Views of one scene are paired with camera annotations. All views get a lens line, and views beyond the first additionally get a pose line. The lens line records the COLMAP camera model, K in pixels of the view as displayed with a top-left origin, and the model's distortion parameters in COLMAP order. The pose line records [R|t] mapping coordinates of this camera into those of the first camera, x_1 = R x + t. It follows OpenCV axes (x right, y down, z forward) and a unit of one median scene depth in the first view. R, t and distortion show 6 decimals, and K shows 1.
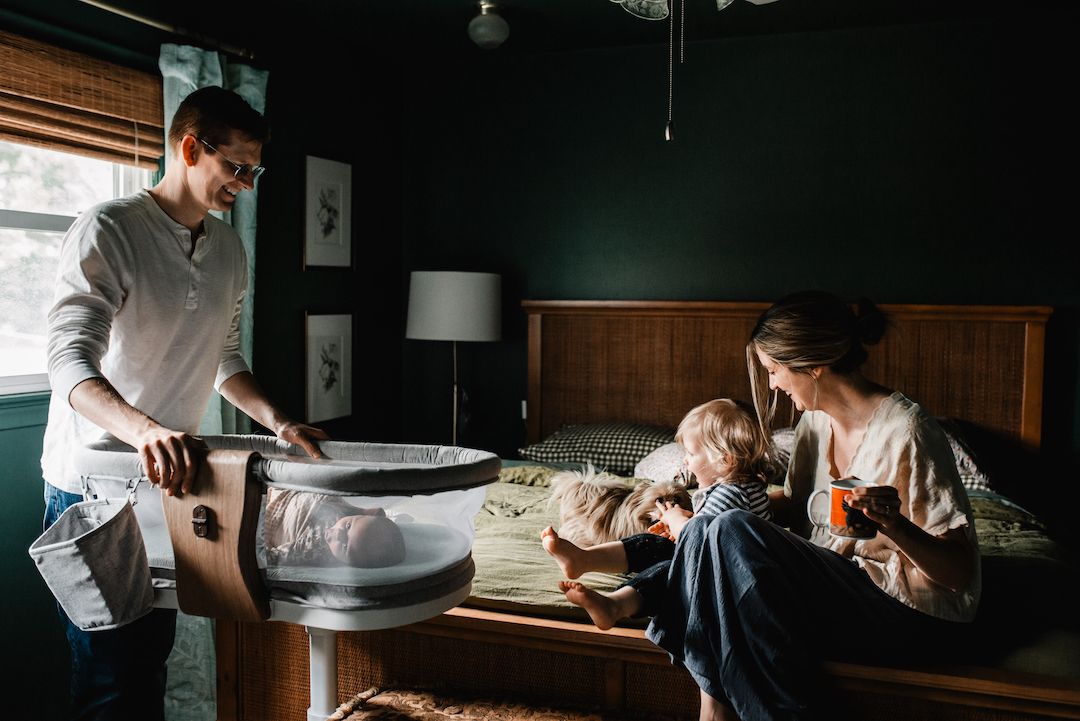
lens RADIAL K [[1027.0, 0, 540.0], [0, 1027.0, 360.5], [0, 0, 1]] dist [-0.066539, 0.098298]
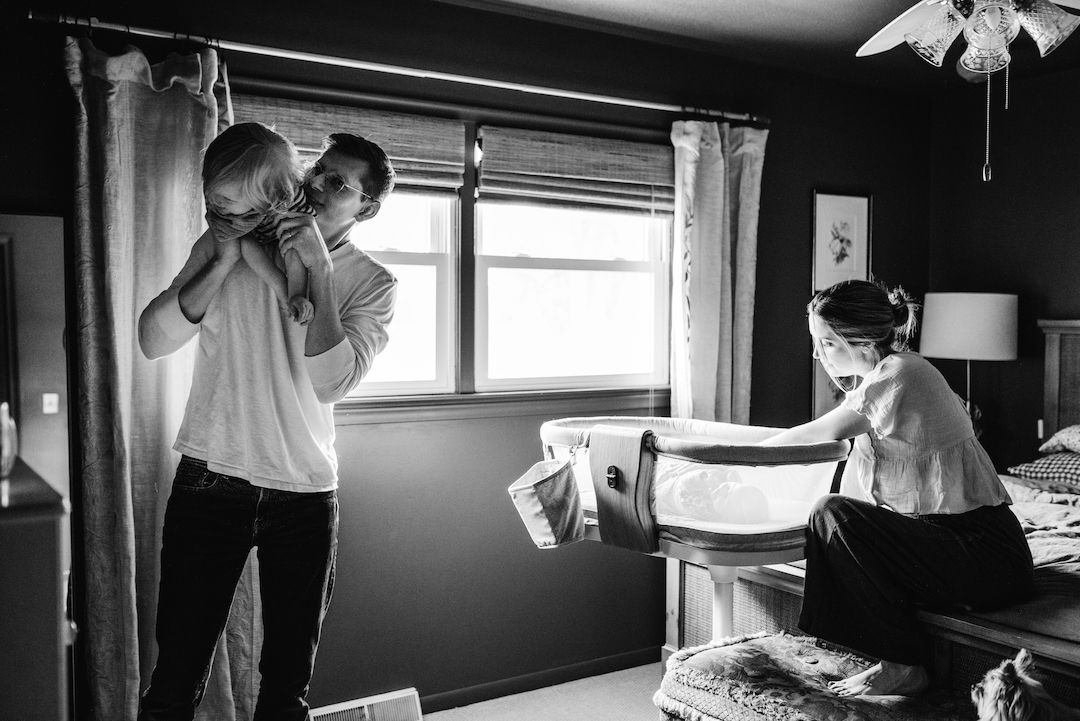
lens RADIAL K [[1027.0, 0, 540.0], [0, 1027.0, 360.5], [0, 0, 1]] dist [-0.066539, 0.098298]
pose [[0.799477, 0.020823, -0.600336, 0.274113], [-0.031091, 0.999494, -0.006737, 0.003047], [0.599891, 0.024051, 0.799720, -0.124025]]
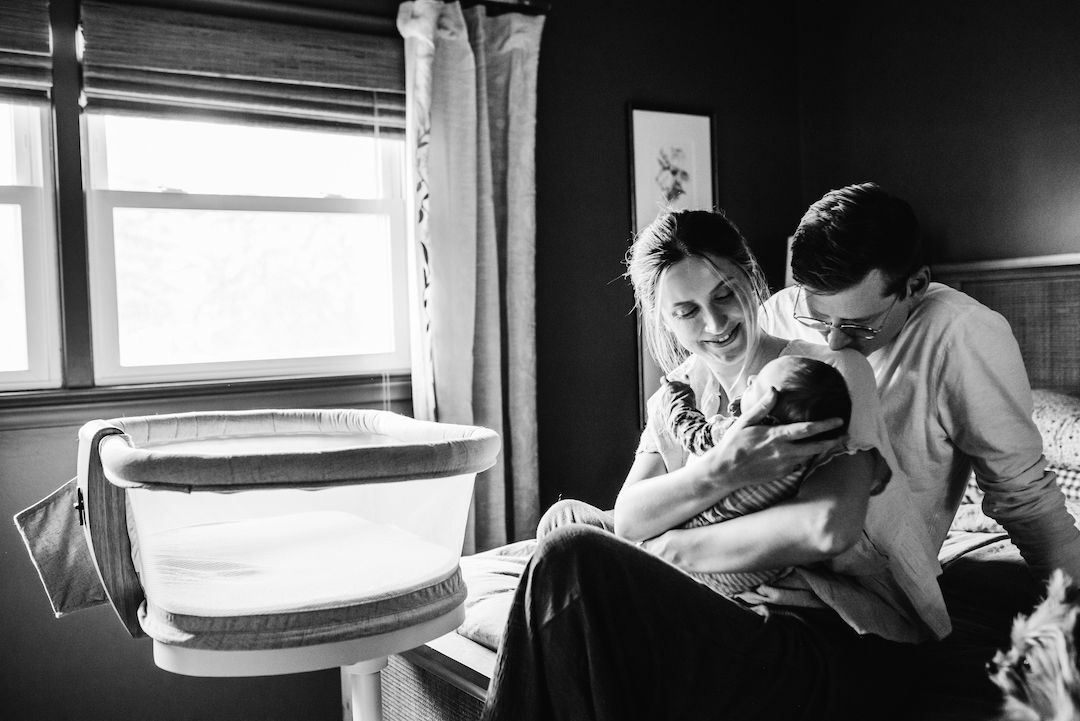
lens RADIAL K [[1027.0, 0, 540.0], [0, 1027.0, 360.5], [0, 0, 1]] dist [-0.066539, 0.098298]
pose [[0.805255, -0.008037, -0.592874, 0.277780], [0.003555, 0.999956, -0.008728, 0.021966], [0.592918, 0.004921, 0.805248, 0.332127]]
